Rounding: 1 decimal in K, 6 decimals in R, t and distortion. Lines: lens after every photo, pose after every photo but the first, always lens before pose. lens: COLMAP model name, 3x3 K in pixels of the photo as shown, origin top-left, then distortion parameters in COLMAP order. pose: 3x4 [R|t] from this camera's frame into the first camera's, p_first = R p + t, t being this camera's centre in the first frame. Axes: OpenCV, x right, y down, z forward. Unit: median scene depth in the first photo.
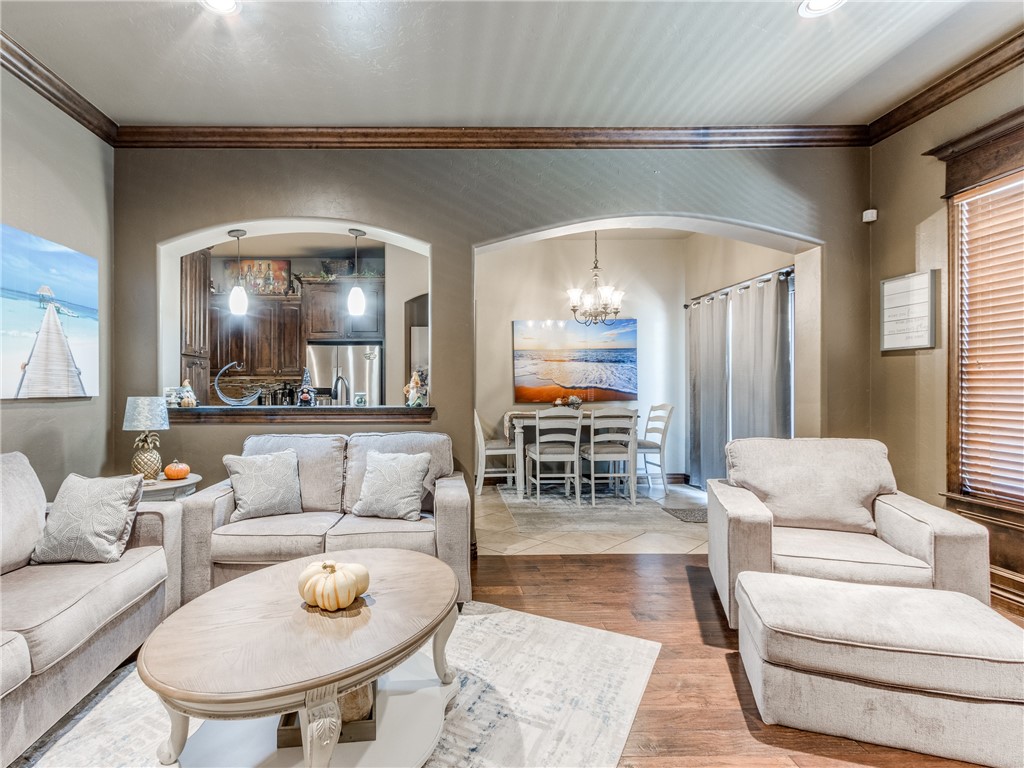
lens RADIAL K [[532.9, 0, 438.9], [0, 532.9, 388.7], [0, 0, 1]] dist [-0.000766, -0.000043]
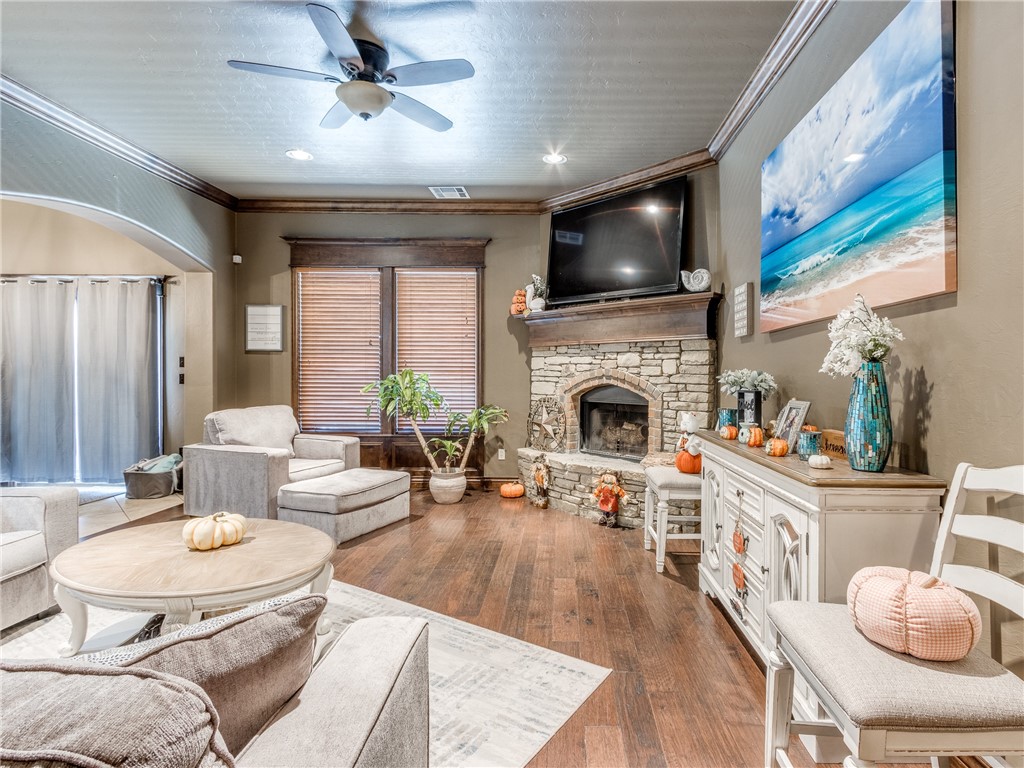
lens RADIAL K [[532.1, 0, 567.7], [0, 532.1, 377.6], [0, 0, 1]] dist [0.000313, -0.000071]
pose [[-0.003002, -0.005137, 0.999982, -0.740911], [-0.000591, 0.999987, 0.005135, -0.001042], [-0.999995, -0.000576, -0.003005, 0.082788]]
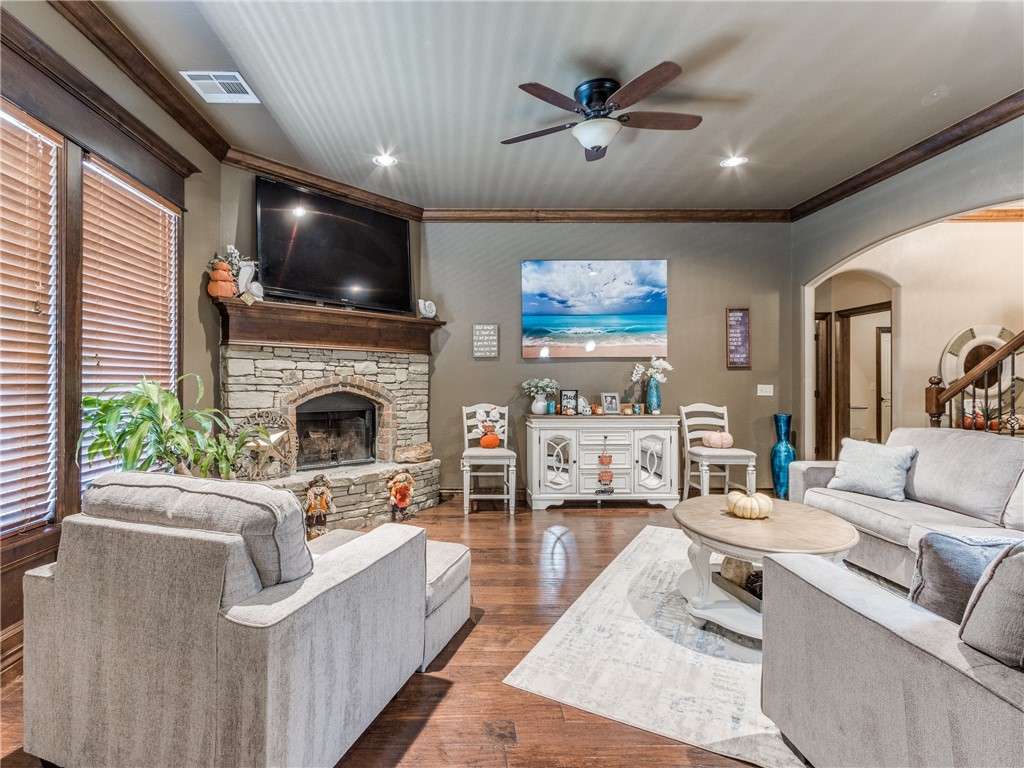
lens RADIAL K [[532.6, 0, 455.4], [0, 532.6, 379.1], [0, 0, 1]] dist [-0.000248, -0.000279]
pose [[-0.999984, -0.000359, 0.005615, 0.351726], [-0.000358, 1.000000, 0.000167, -0.009224], [-0.005615, 0.000165, -0.999984, 1.335436]]
